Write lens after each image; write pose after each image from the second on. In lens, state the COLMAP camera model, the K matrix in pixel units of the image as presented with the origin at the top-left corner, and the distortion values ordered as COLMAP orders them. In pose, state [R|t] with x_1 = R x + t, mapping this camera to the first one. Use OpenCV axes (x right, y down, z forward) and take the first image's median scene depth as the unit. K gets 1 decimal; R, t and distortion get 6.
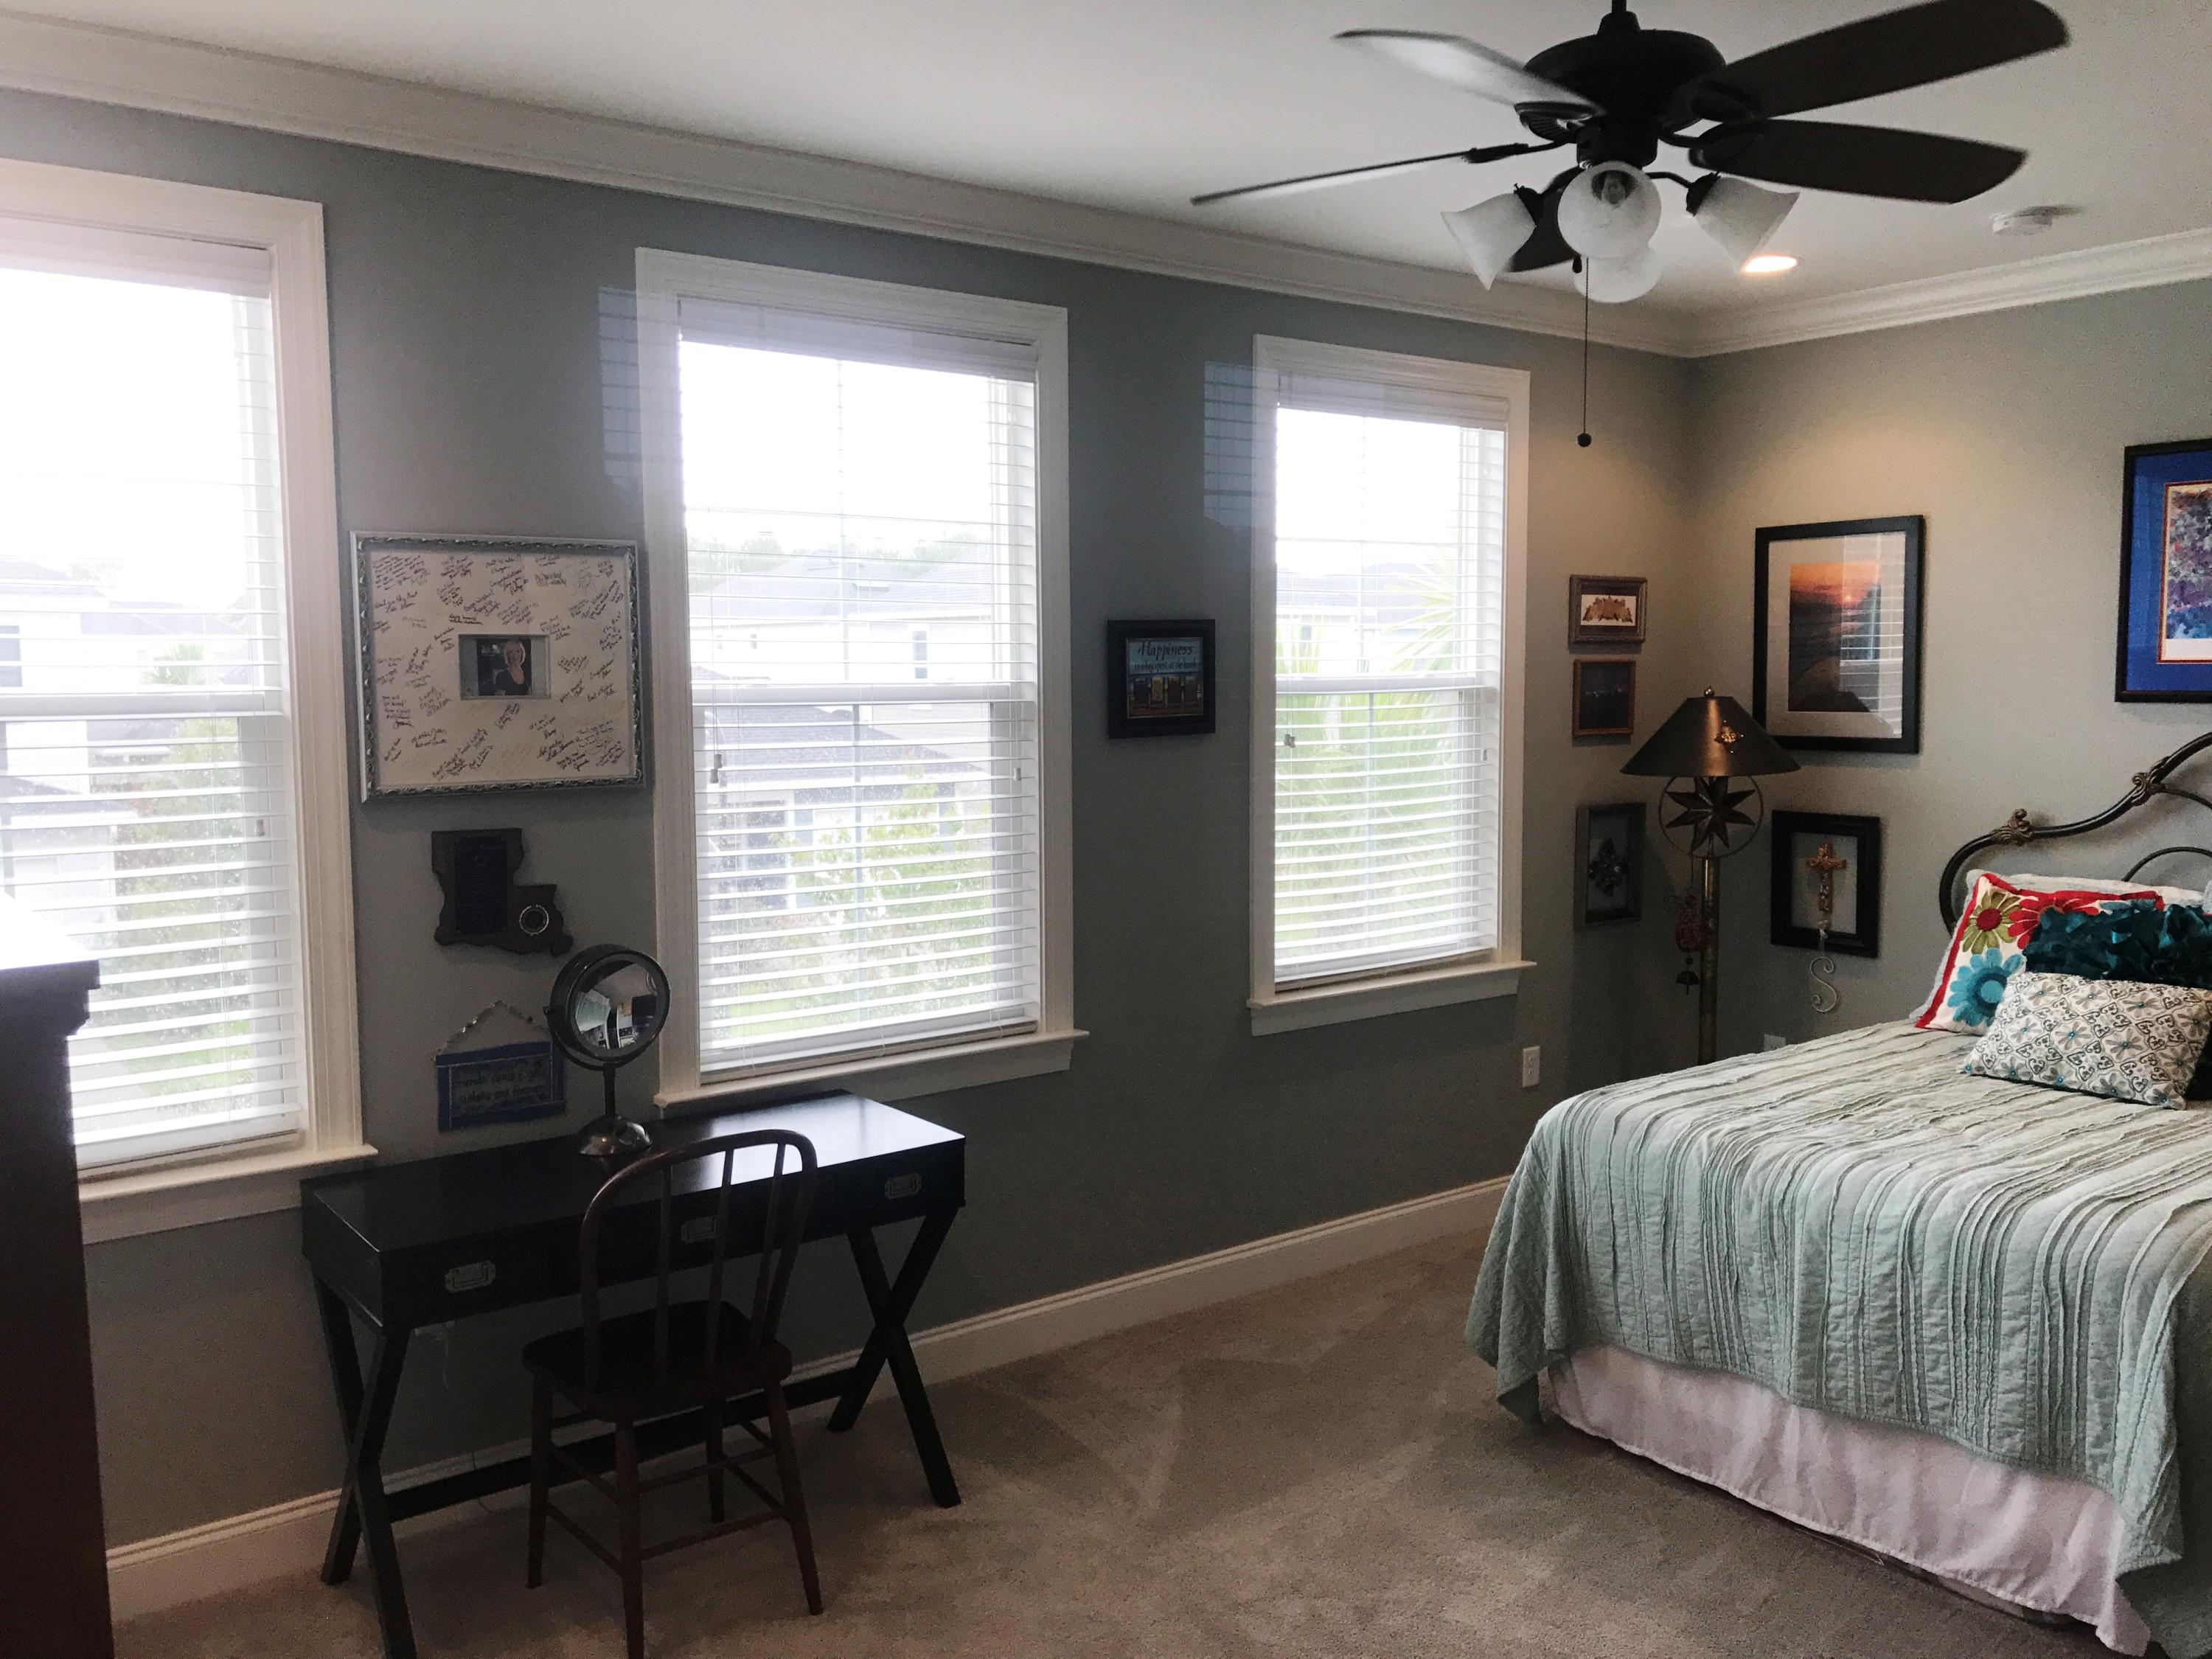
lens RADIAL K [[1806.6, 0, 1110.8], [0, 1806.6, 829.5], [0, 0, 1]] dist [0.052184, -0.053712]
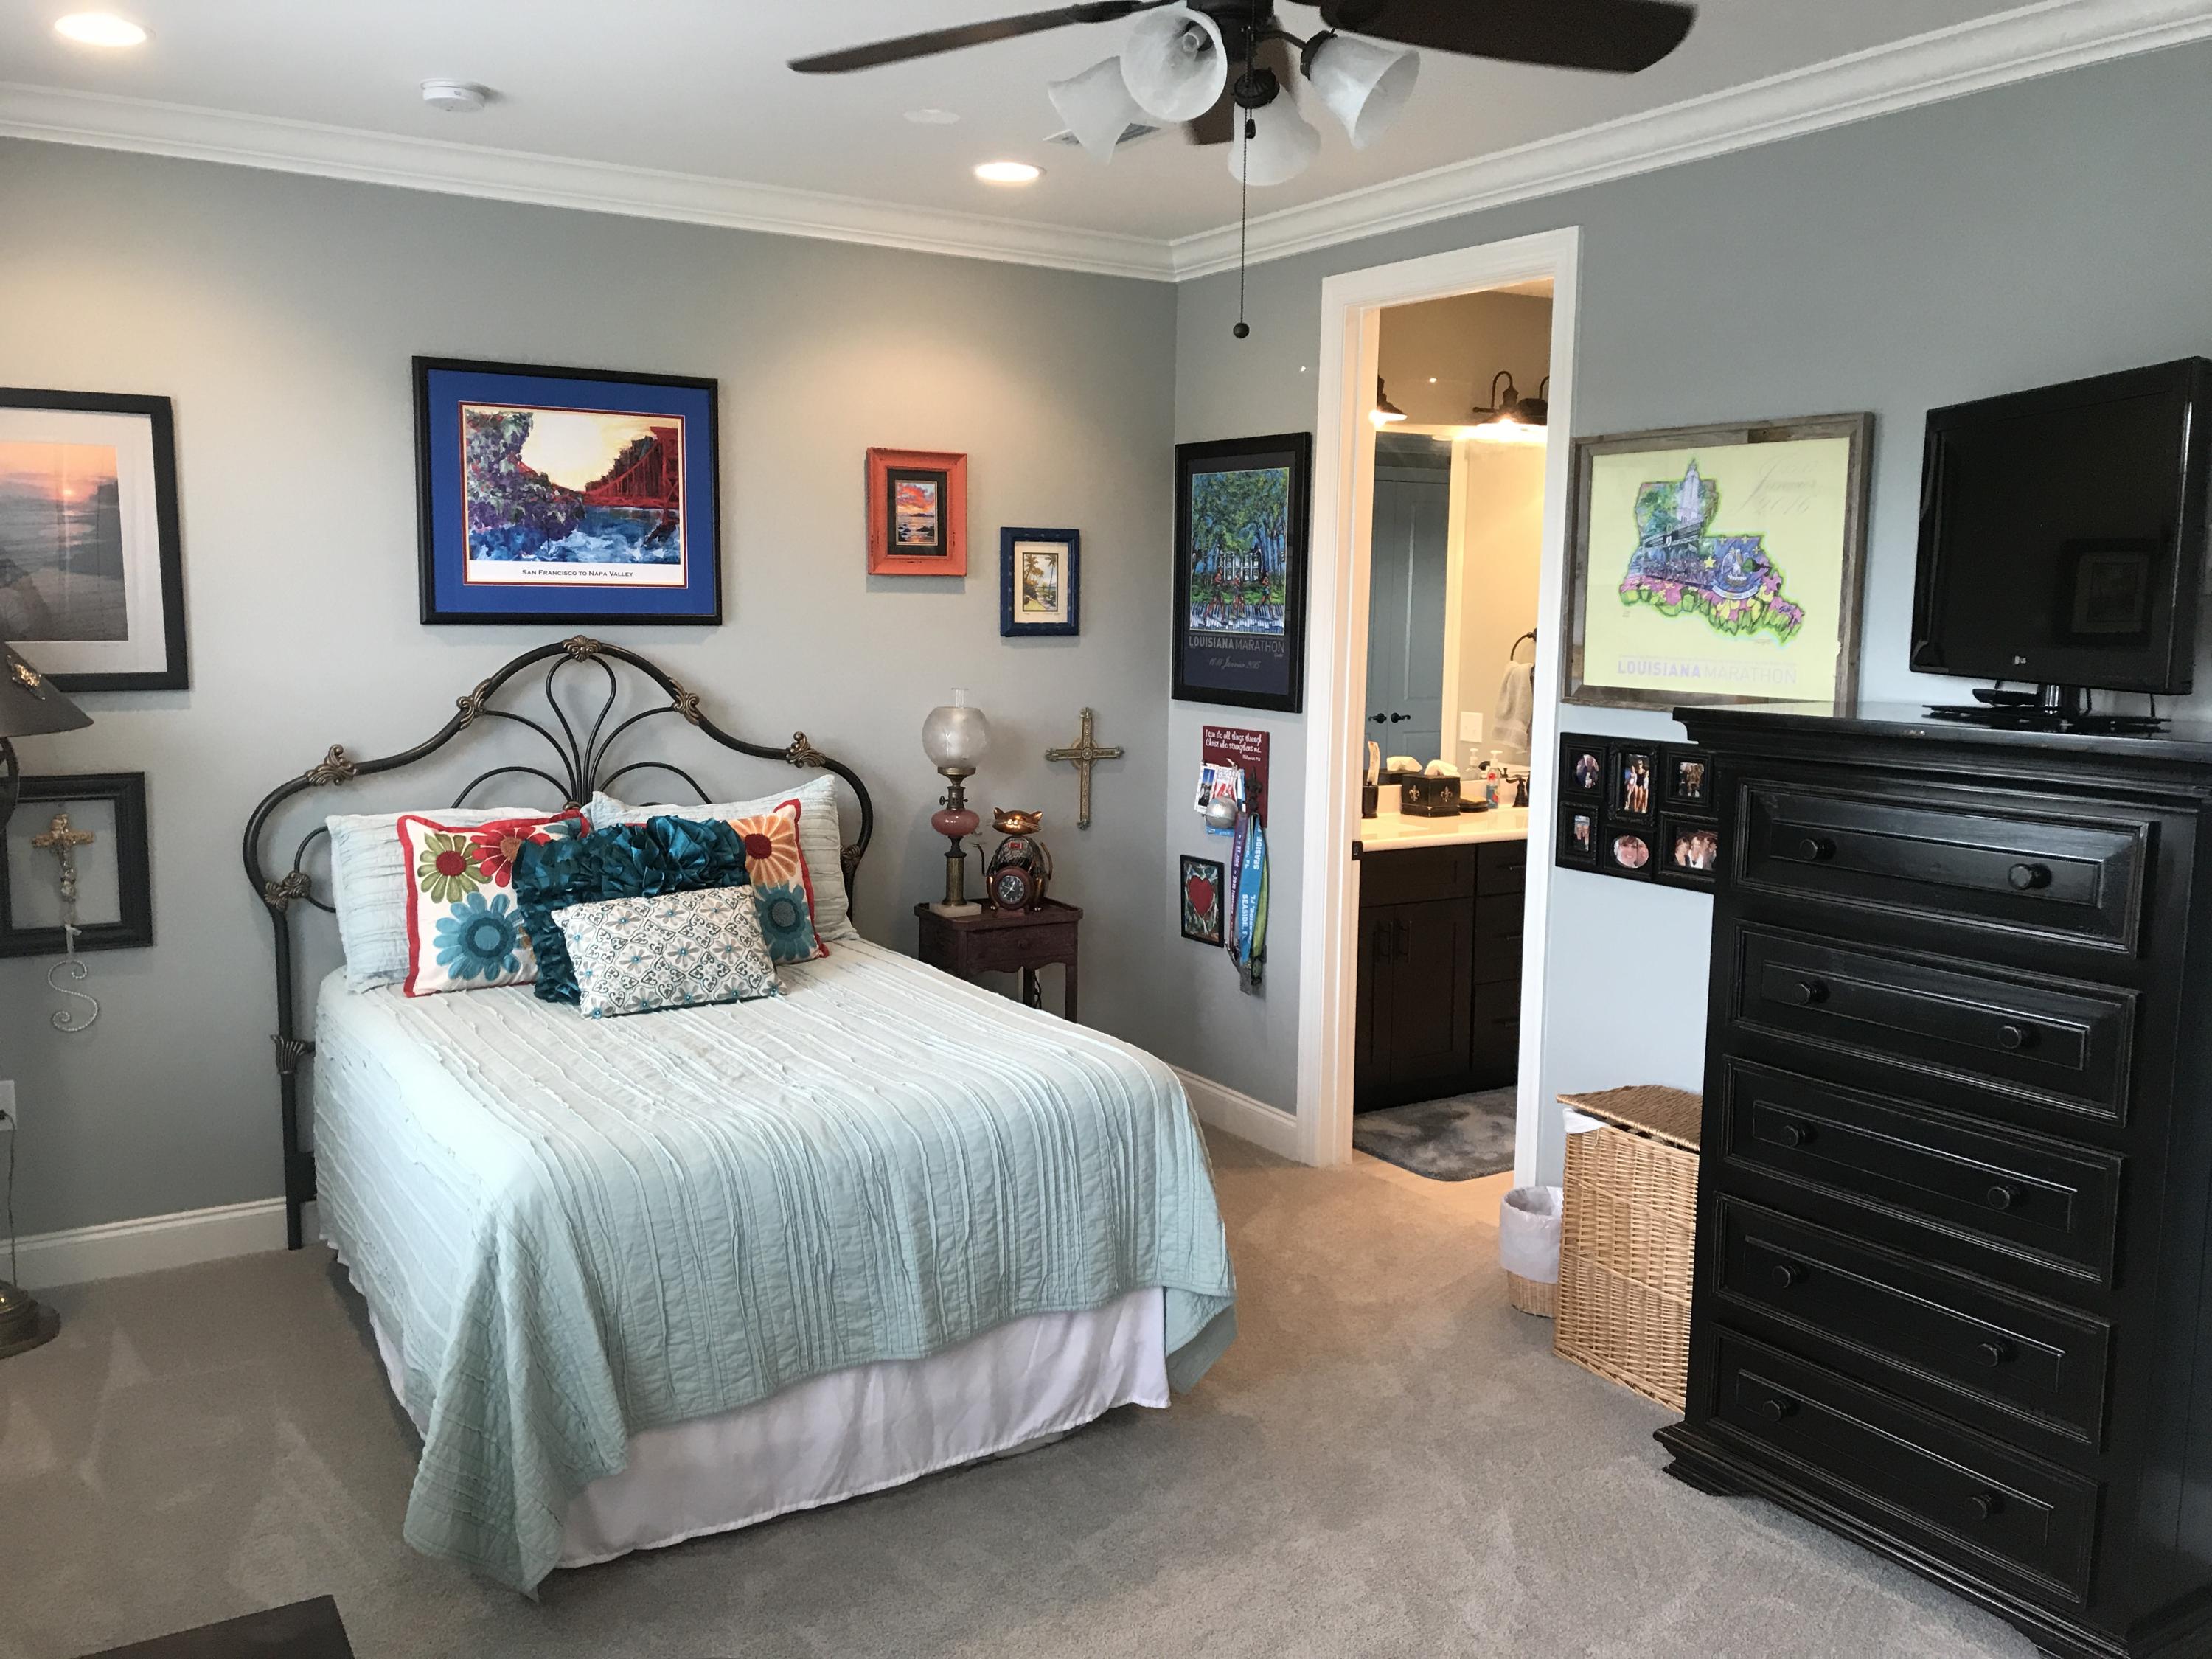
lens RADIAL K [[1806.6, 0, 1102.3], [0, 1806.6, 812.1], [0, 0, 1]] dist [0.052184, -0.053712]
pose [[0.103693, -0.115681, 0.987859, -0.384945], [0.081004, 0.990896, 0.107534, -0.047976], [-0.991305, 0.068870, 0.112119, 0.569076]]
